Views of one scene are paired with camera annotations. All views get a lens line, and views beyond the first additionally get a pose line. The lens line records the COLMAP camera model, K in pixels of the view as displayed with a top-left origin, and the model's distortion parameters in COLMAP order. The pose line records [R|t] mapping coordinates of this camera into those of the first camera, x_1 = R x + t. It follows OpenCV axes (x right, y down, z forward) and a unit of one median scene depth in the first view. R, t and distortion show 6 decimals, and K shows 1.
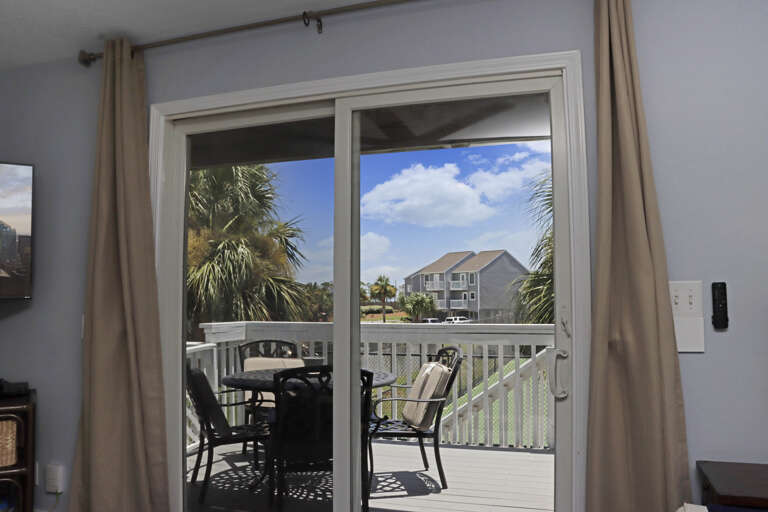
lens RADIAL K [[639.9, 0, 384.0], [0, 639.9, 256.0], [0, 0, 1]] dist [-0.182814, 0.161969]
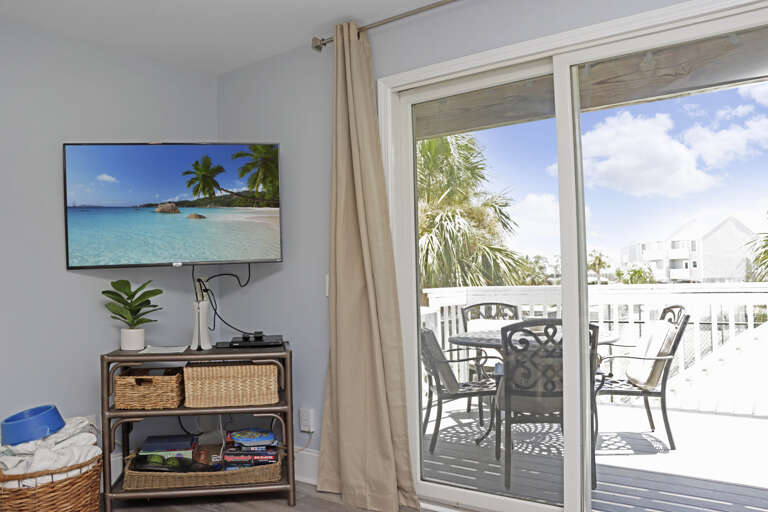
lens RADIAL K [[639.9, 0, 384.0], [0, 639.9, 256.0], [0, 0, 1]] dist [-0.182814, 0.161969]
pose [[0.946209, -0.029639, -0.322196, -0.012077], [0.042446, 0.998560, 0.032797, 0.018988], [0.320760, -0.044709, 0.946105, -0.035804]]
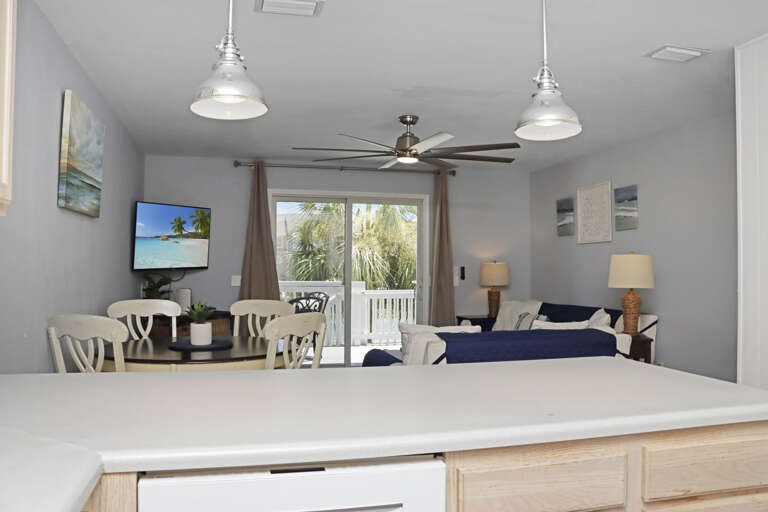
lens RADIAL K [[639.9, 0, 384.0], [0, 639.9, 256.0], [0, 0, 1]] dist [-0.182814, 0.161969]
pose [[0.833652, 0.018404, 0.551983, -0.888234], [-0.048777, 0.997993, 0.040393, -0.068741], [-0.550131, -0.060598, 0.832877, -0.862294]]
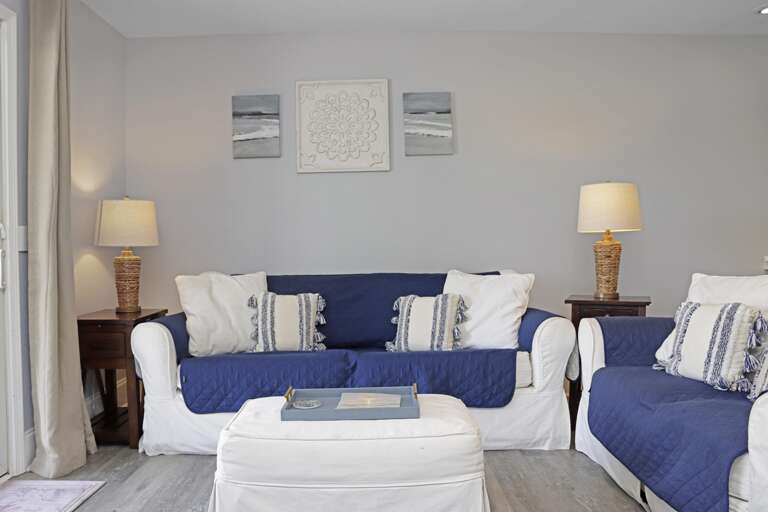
lens RADIAL K [[639.9, 0, 384.0], [0, 639.9, 256.0], [0, 0, 1]] dist [-0.182814, 0.161969]
pose [[-0.338735, -0.028901, 0.940438, -0.581148], [-0.052893, 0.998532, 0.011635, 0.047399], [-0.939394, -0.045801, -0.339767, 0.357619]]
